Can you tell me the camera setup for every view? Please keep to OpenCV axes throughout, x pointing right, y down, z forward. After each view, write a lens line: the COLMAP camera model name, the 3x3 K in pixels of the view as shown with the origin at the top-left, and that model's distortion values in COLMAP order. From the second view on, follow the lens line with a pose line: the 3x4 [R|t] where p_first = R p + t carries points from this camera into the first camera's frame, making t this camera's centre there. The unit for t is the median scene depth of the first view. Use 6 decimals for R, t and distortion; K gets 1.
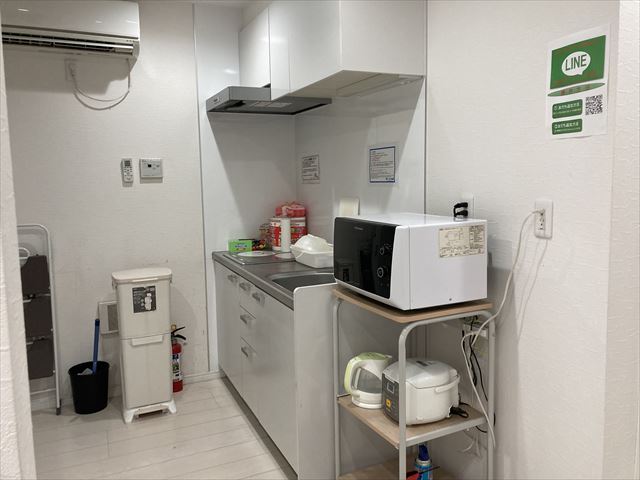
lens RADIAL K [[528.8, 0, 320.5], [0, 528.8, 238.7], [0, 0, 1]] dist [-0.020889, -0.021004]
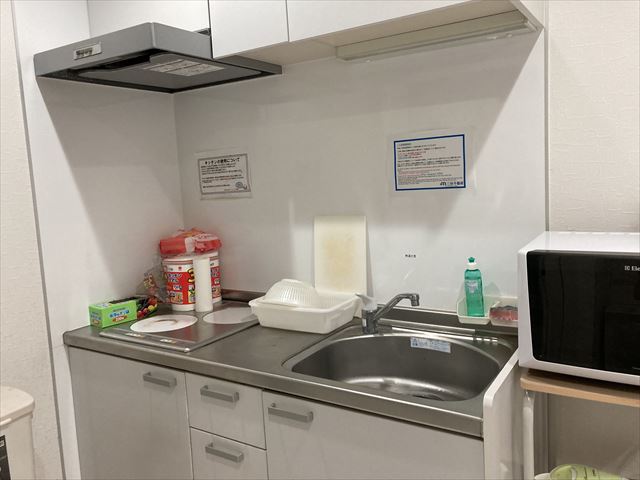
lens RADIAL K [[528.8, 0, 327.6], [0, 528.8, 228.8], [0, 0, 1]] dist [-0.020889, -0.021004]
pose [[0.822328, -0.085873, 0.562497, -0.287388], [0.106051, 0.994355, -0.003237, -0.053291], [-0.559044, 0.062315, 0.826793, 0.406424]]
